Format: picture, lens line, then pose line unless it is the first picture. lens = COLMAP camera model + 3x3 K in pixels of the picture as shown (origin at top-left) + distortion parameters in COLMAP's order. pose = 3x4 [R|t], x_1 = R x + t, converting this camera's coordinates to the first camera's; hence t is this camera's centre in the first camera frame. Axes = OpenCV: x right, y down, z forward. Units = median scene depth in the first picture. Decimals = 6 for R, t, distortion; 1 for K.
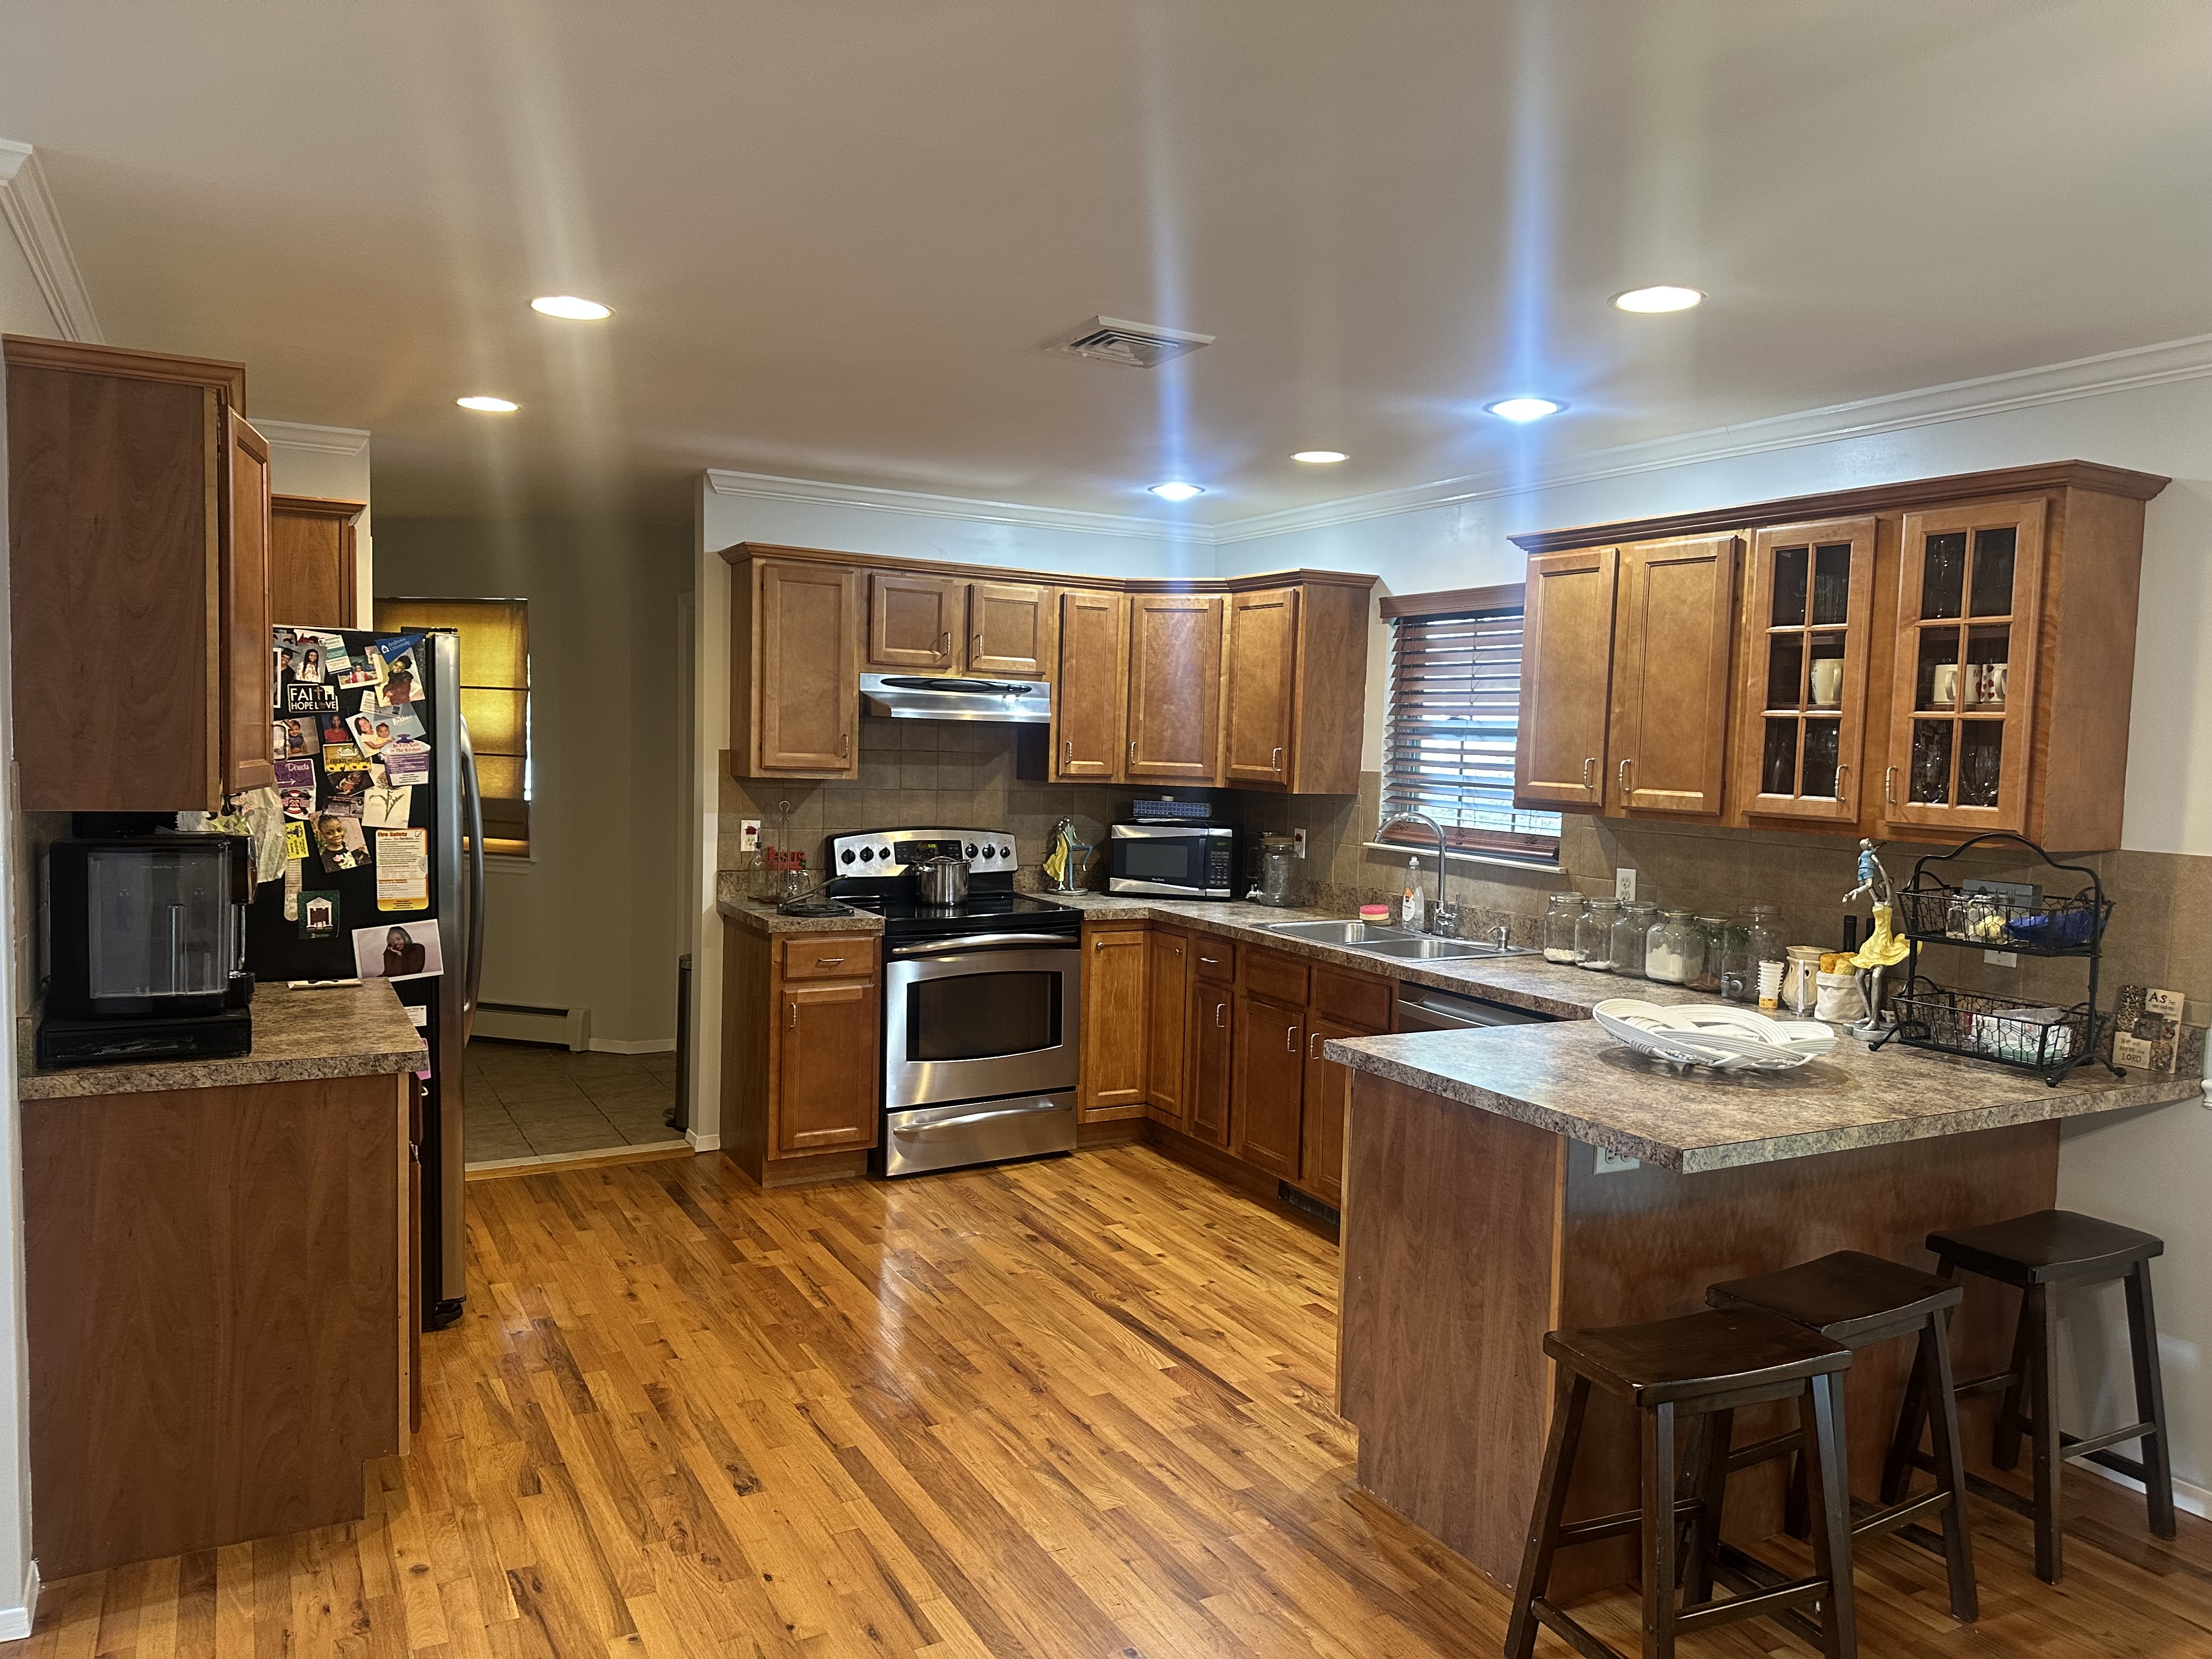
lens RADIAL K [[1562.6, 0, 1106.2], [0, 1562.6, 838.5], [0, 0, 1]] dist [0.106828, -0.141517]
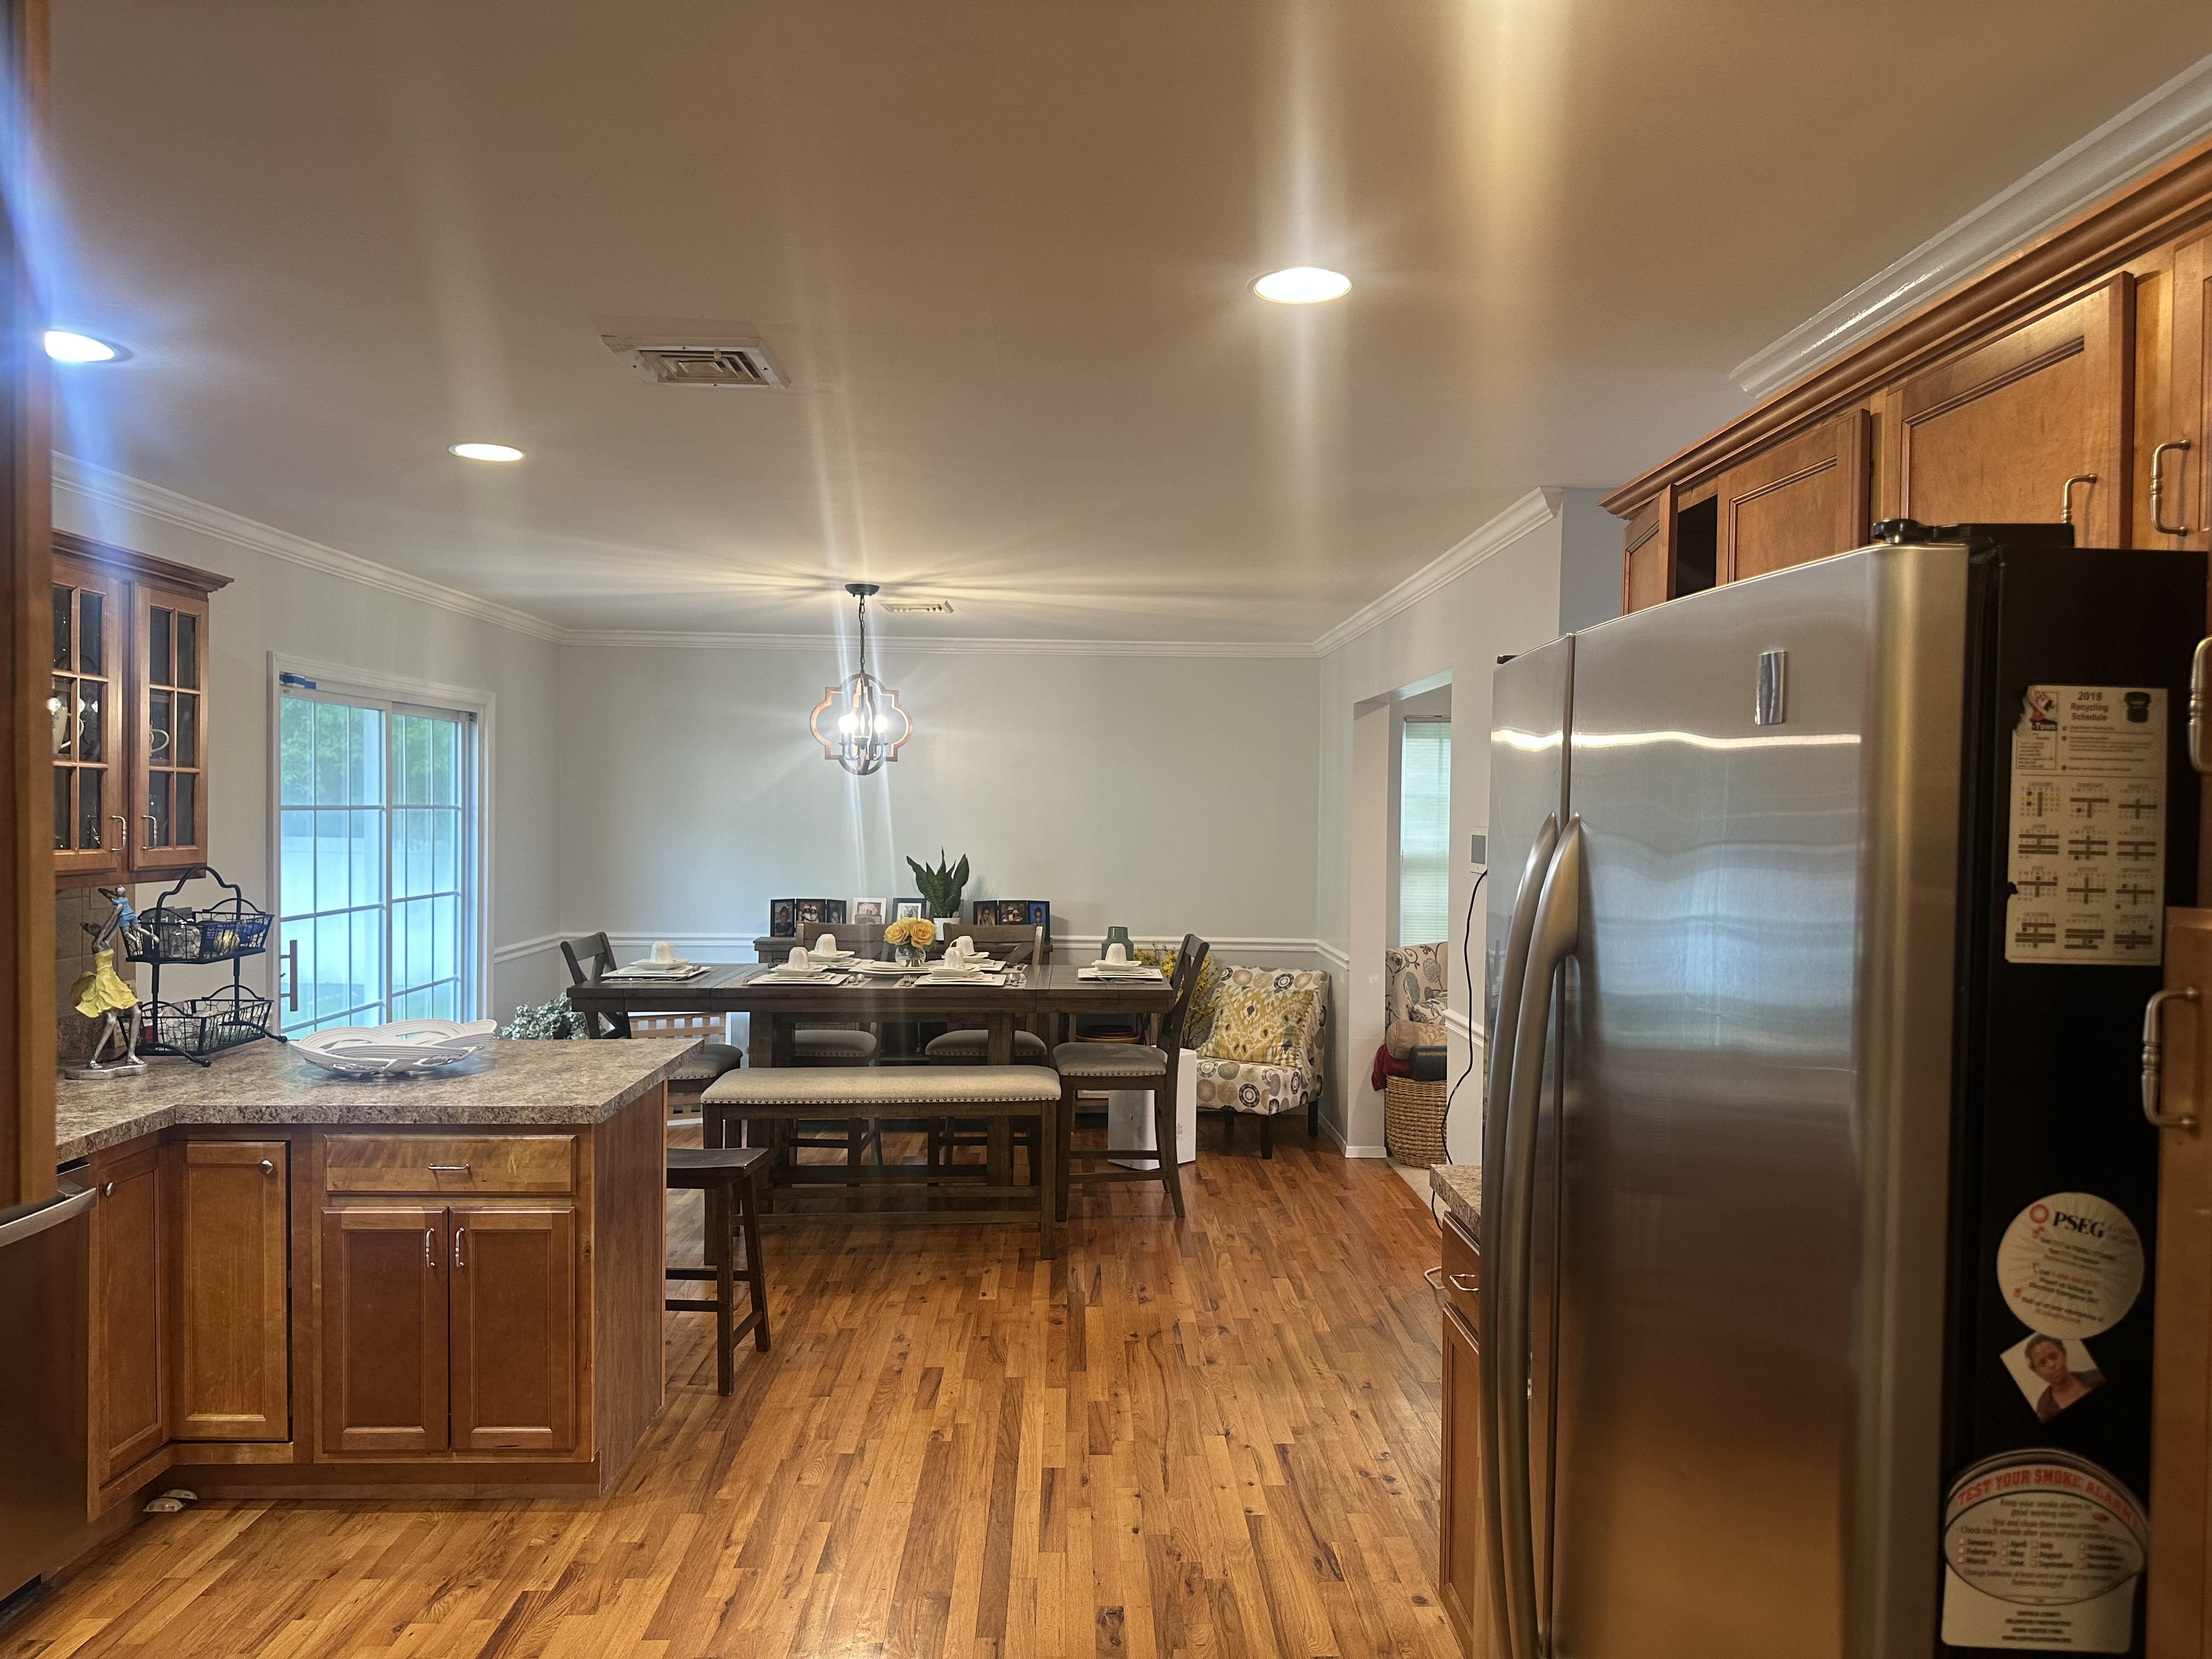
lens RADIAL K [[1562.6, 0, 1106.2], [0, 1562.6, 838.5], [0, 0, 1]] dist [0.106828, -0.141517]
pose [[-0.887010, -0.048951, 0.459148, -0.584753], [-0.006453, 0.995582, 0.093676, -0.135464], [-0.461705, 0.080129, -0.883407, 1.653661]]
